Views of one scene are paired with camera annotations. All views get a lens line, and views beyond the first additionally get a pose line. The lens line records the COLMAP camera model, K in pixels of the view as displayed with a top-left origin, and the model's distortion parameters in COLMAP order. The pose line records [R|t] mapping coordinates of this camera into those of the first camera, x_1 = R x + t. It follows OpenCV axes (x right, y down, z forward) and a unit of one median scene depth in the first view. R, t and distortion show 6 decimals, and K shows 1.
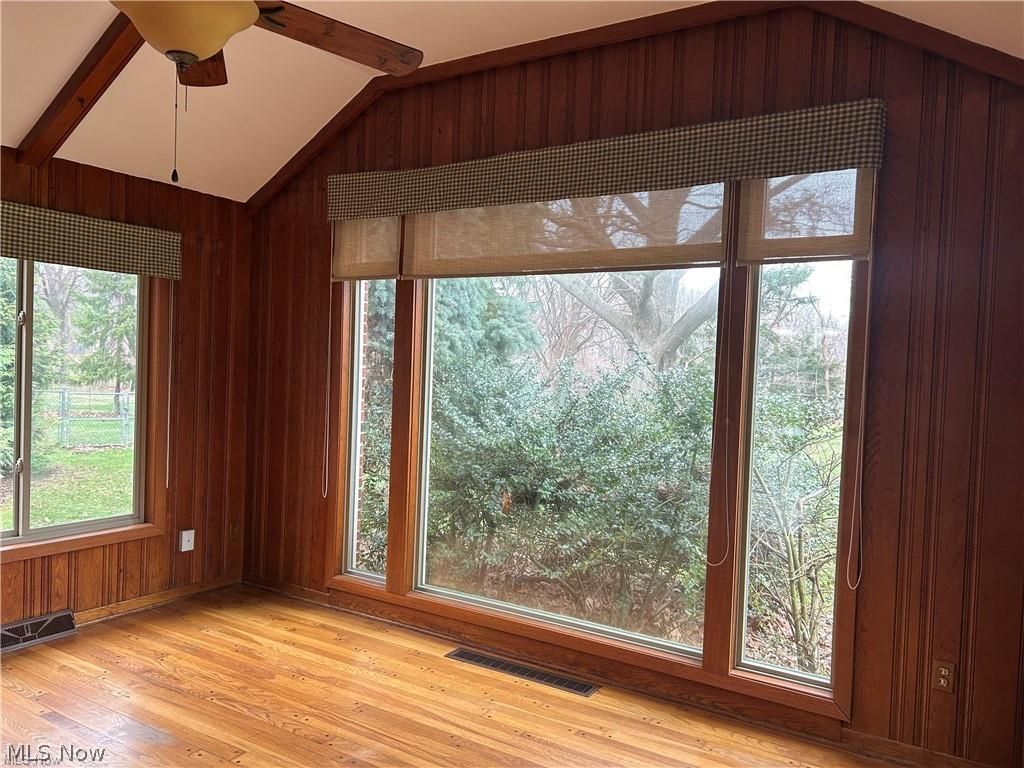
lens RADIAL K [[768.7, 0, 510.0], [0, 768.7, 383.8], [0, 0, 1]] dist [0.052032, -0.054336]
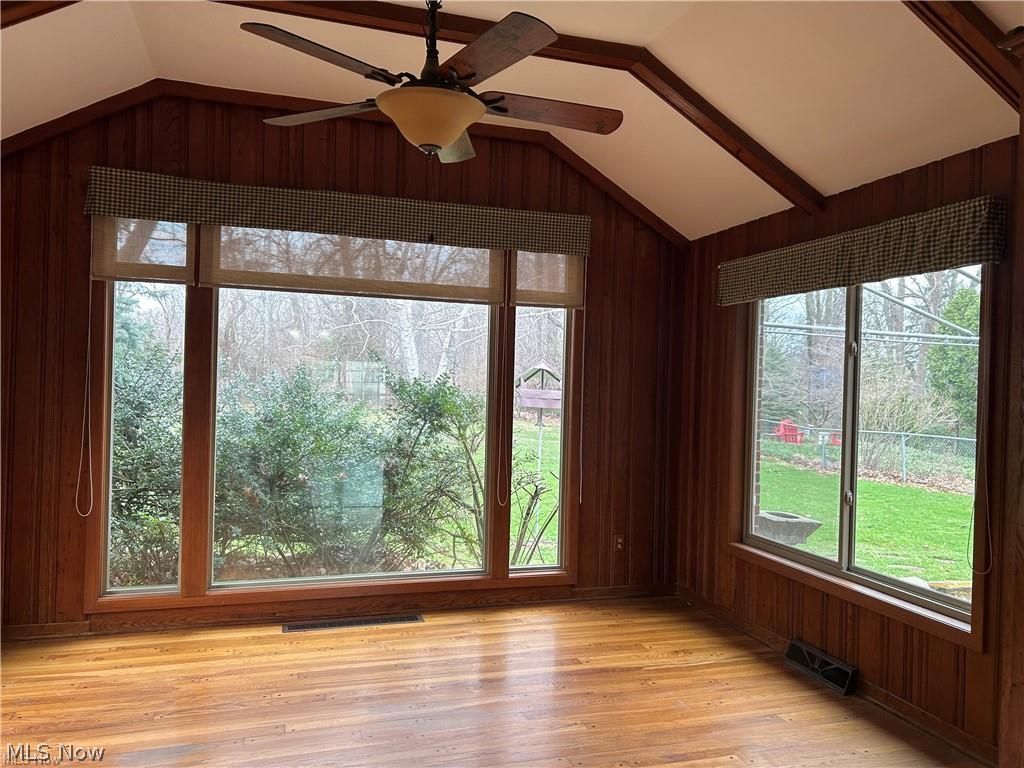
lens RADIAL K [[768.7, 0, 509.5], [0, 768.7, 386.7], [0, 0, 1]] dist [0.052032, -0.054336]
pose [[0.642972, -0.021161, 0.765598, -0.794525], [0.013160, 0.999776, 0.016582, -0.018402], [-0.765777, -0.000586, 0.643106, 0.034487]]
